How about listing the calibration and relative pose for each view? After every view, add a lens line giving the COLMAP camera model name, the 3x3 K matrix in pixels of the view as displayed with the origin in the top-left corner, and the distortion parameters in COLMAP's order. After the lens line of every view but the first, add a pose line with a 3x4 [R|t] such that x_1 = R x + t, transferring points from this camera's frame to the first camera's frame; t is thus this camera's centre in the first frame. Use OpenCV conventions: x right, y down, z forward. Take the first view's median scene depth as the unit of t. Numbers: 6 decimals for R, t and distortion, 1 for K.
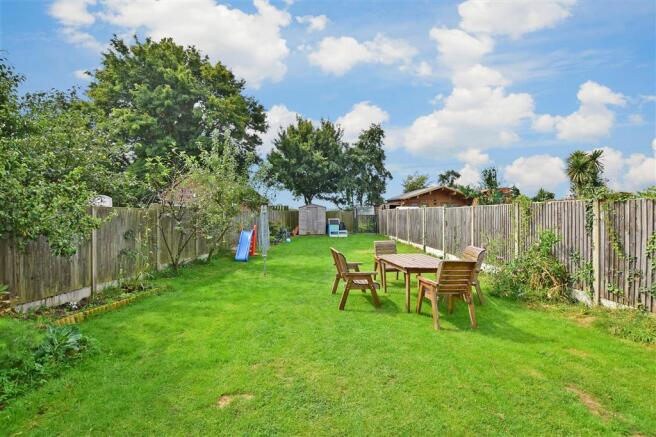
lens RADIAL K [[310.3, 0, 328.0], [0, 310.3, 218.5], [0, 0, 1]] dist [-0.012542, -0.000436]
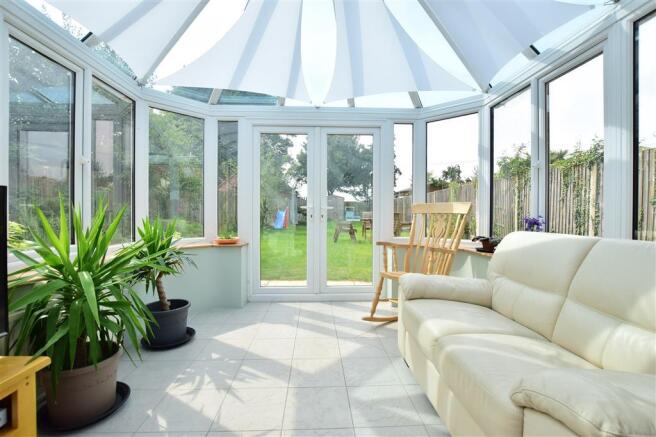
lens RADIAL K [[297.3, 0, 328.0], [0, 297.3, 218.5], [0, 0, 1]] dist [0.000064, 0.000069]
pose [[0.995807, 0.008700, -0.091060, 0.035803], [-0.007668, 0.999902, 0.011682, 0.030906], [0.091153, -0.010935, 0.995777, -0.166425]]
